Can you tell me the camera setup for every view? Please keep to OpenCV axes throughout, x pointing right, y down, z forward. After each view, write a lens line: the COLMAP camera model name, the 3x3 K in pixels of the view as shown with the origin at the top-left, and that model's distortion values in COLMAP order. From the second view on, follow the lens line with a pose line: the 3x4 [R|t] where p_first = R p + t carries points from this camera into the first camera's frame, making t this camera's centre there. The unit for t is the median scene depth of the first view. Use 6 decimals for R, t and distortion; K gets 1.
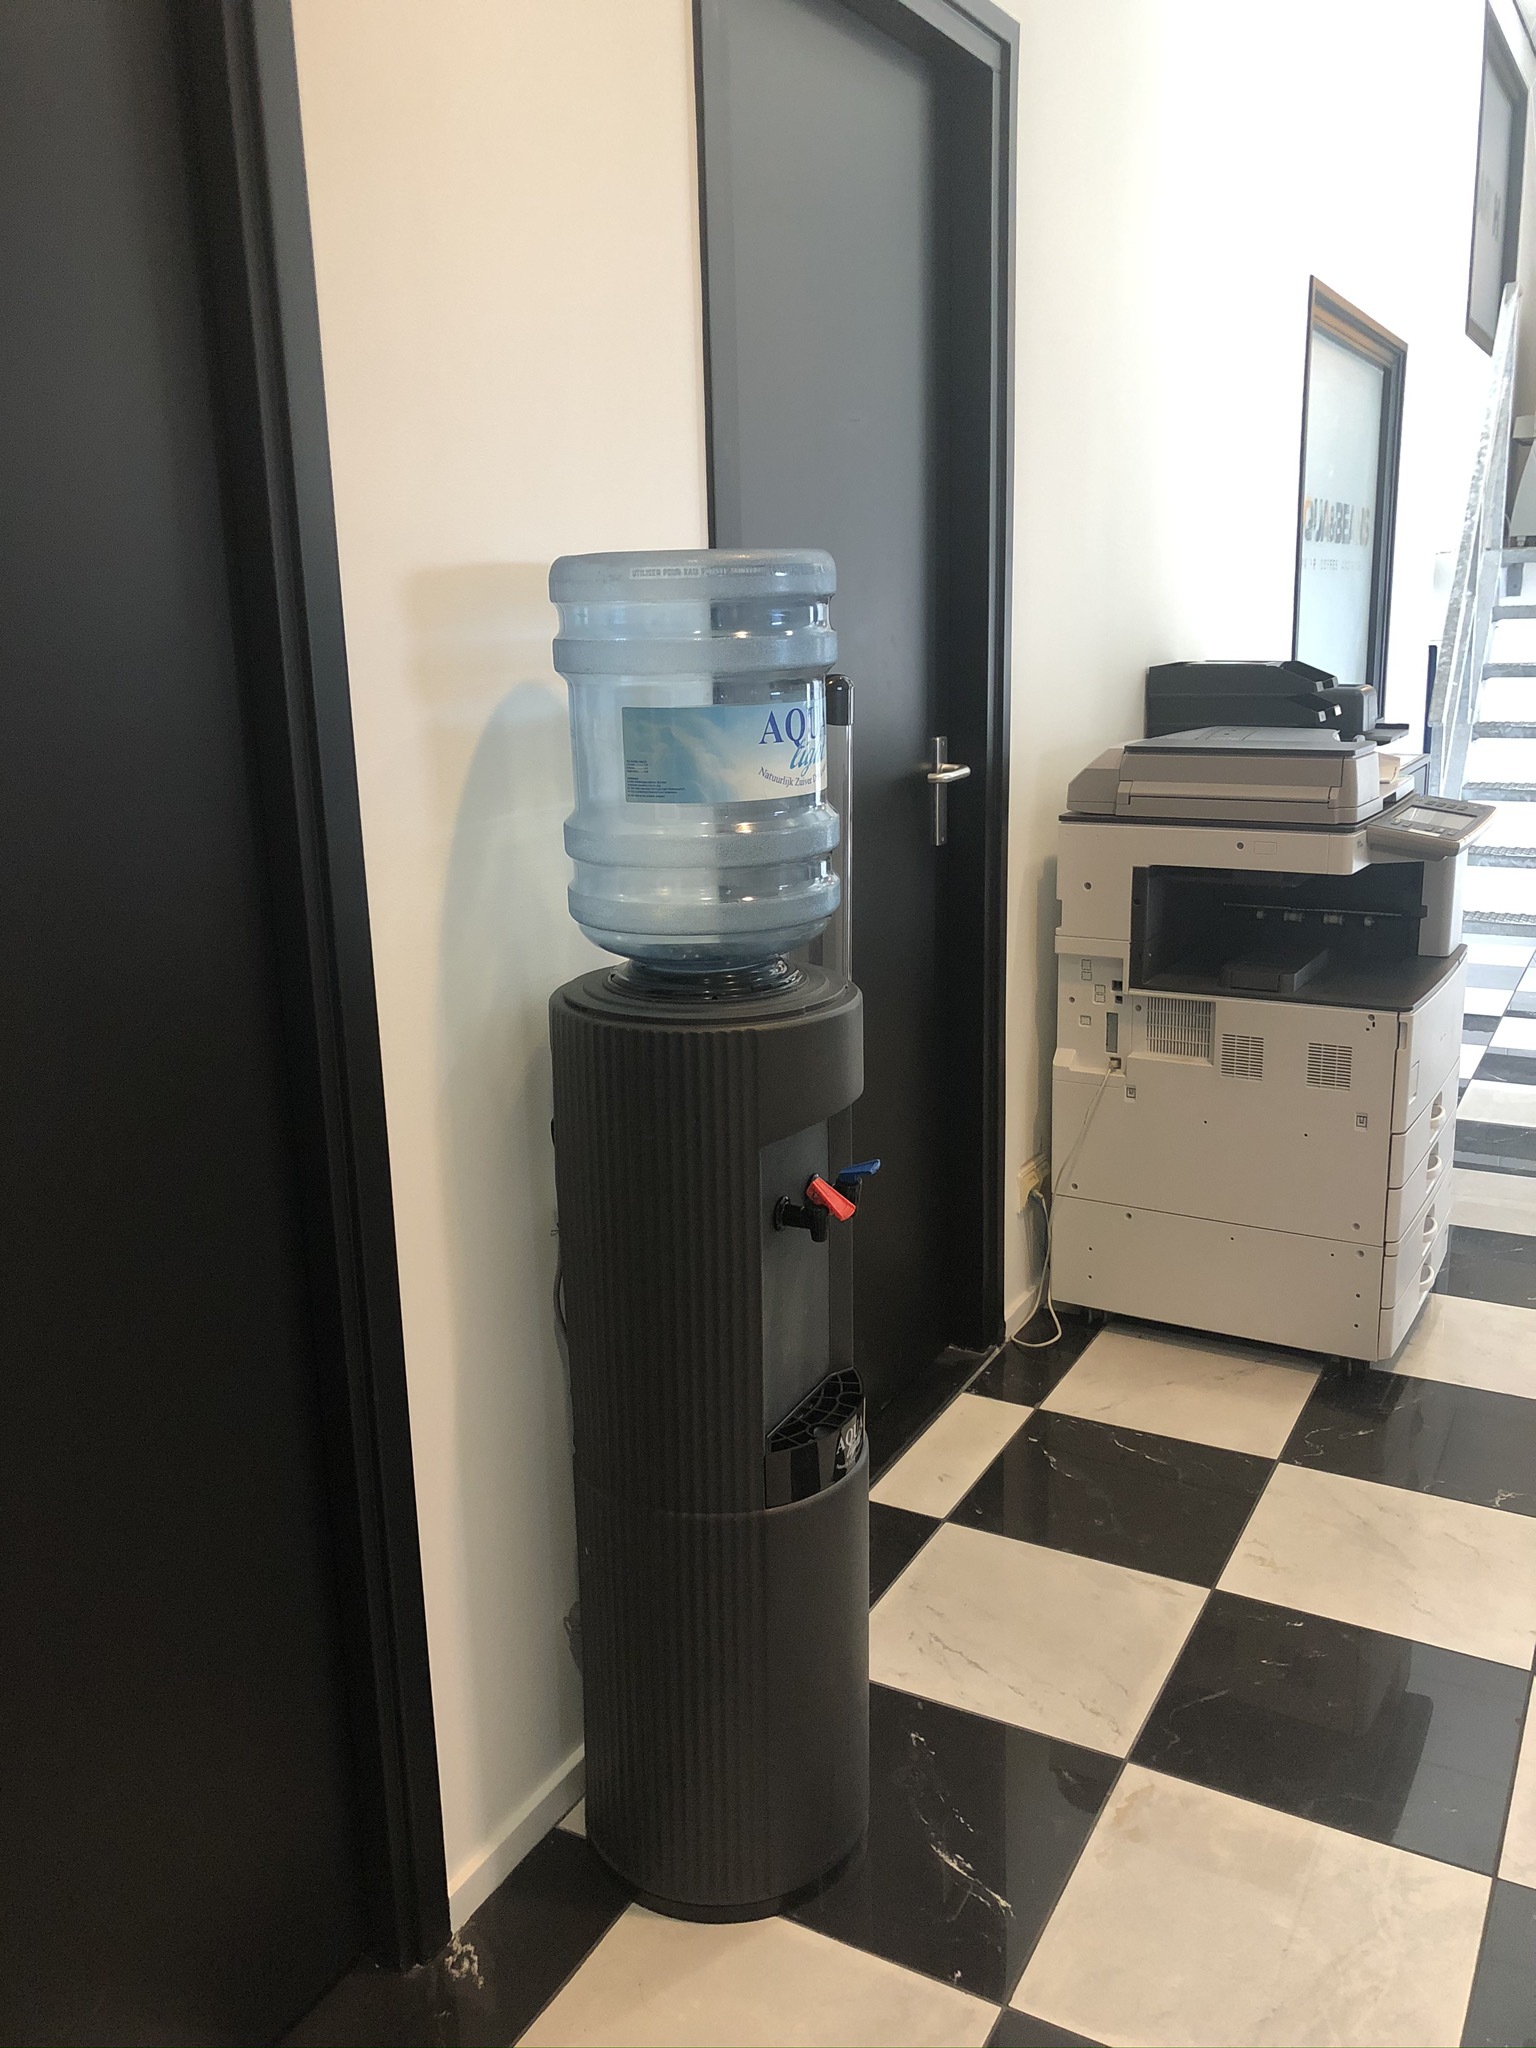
lens RADIAL K [[1648.4, 0, 748.8], [0, 1648.4, 1021.0], [0, 0, 1]] dist [0.036980, -0.055833]
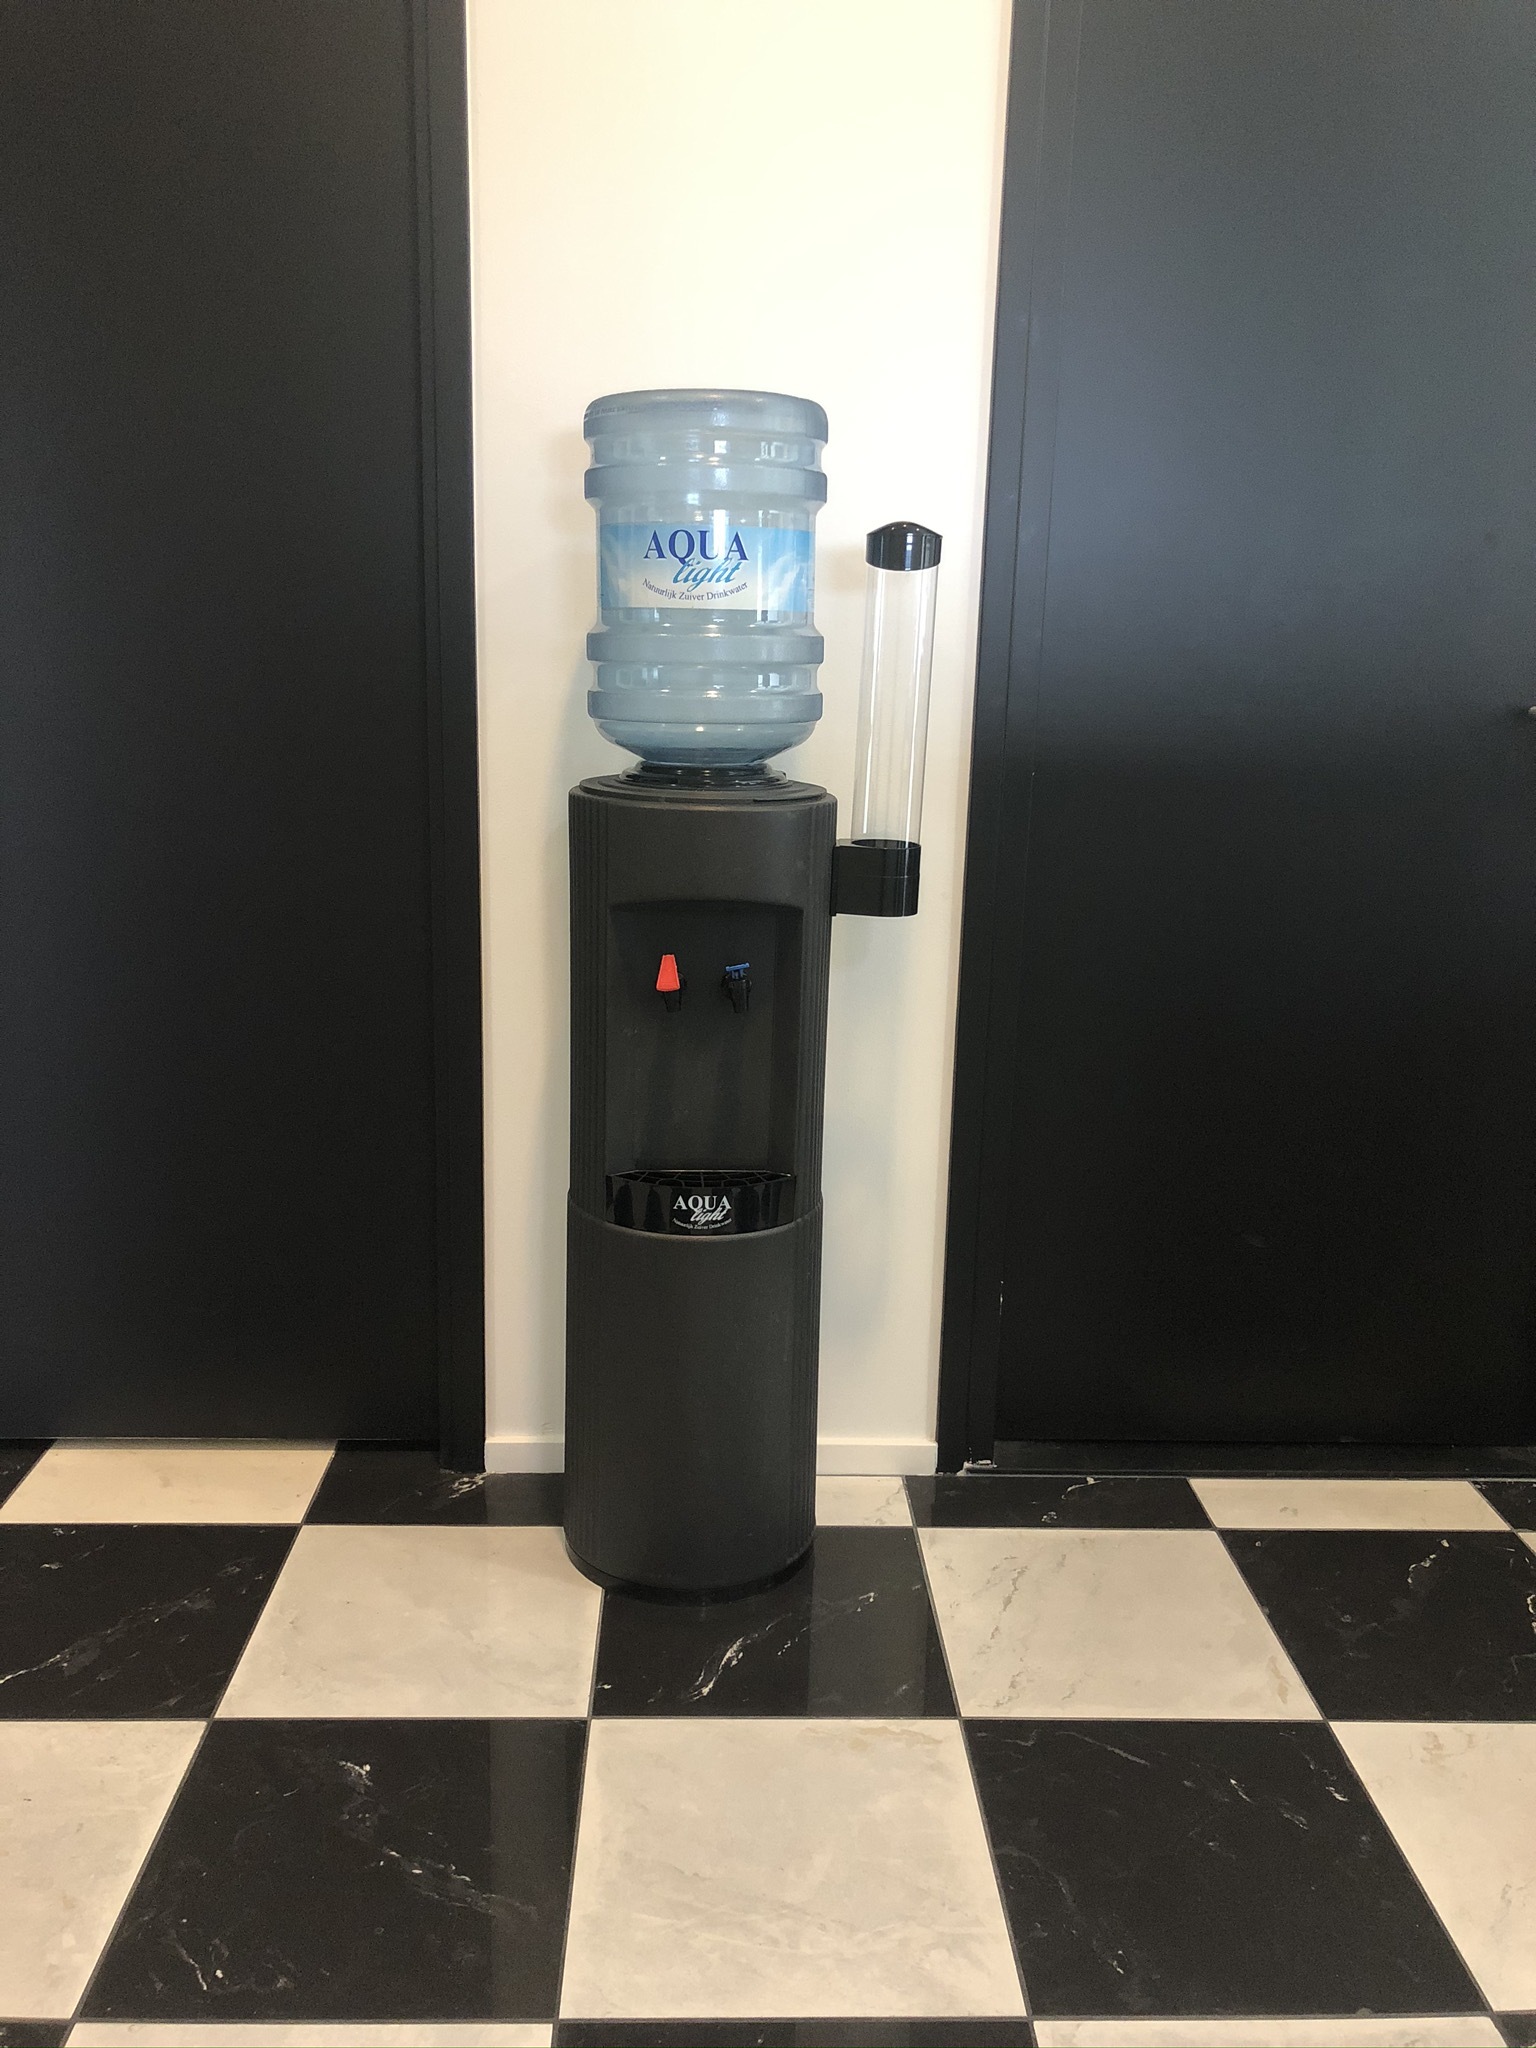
lens RADIAL K [[1648.4, 0, 769.1], [0, 1648.4, 1074.1], [0, 0, 1]] dist [0.036980, -0.055833]
pose [[0.515685, 0.242095, -0.821863, 0.654046], [-0.234148, 0.962554, 0.136621, 0.003748], [0.824163, 0.121984, 0.553060, 0.284148]]
